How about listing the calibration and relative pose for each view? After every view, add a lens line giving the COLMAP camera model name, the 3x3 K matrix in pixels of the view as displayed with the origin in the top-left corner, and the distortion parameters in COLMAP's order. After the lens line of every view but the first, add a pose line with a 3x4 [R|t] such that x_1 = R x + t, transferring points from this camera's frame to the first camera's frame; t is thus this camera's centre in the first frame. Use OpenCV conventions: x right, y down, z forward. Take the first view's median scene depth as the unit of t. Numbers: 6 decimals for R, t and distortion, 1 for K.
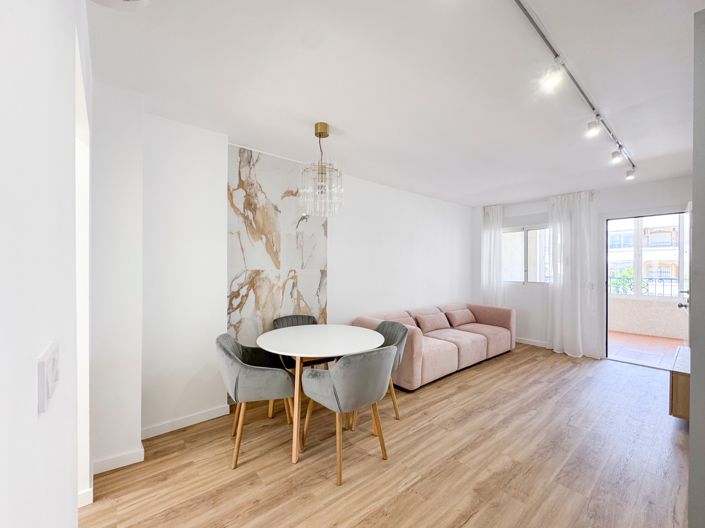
lens RADIAL K [[270.2, 0, 382.7], [0, 270.2, 269.9], [0, 0, 1]] dist [0.000124, 0.000011]
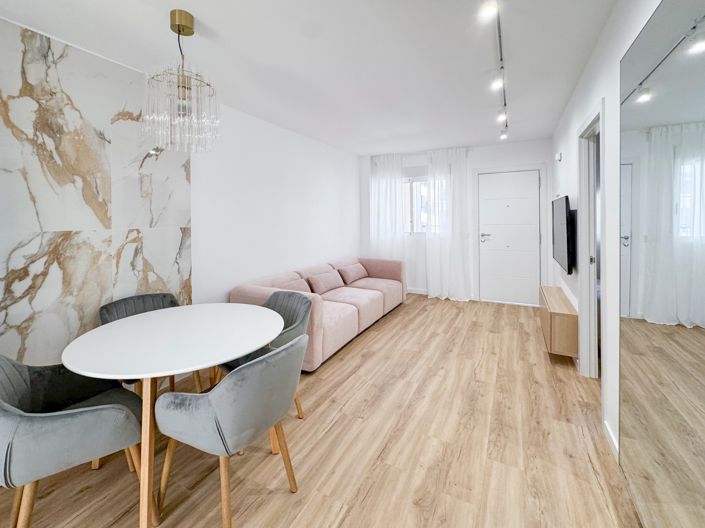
lens RADIAL K [[277.7, 0, 354.5], [0, 277.7, 220.6], [0, 0, 1]] dist [-0.000750, 0.000047]
pose [[0.940162, -0.017305, 0.340289, -0.054526], [0.016426, 0.999850, 0.005466, -0.017599], [-0.340332, 0.000451, 0.940305, 0.170383]]
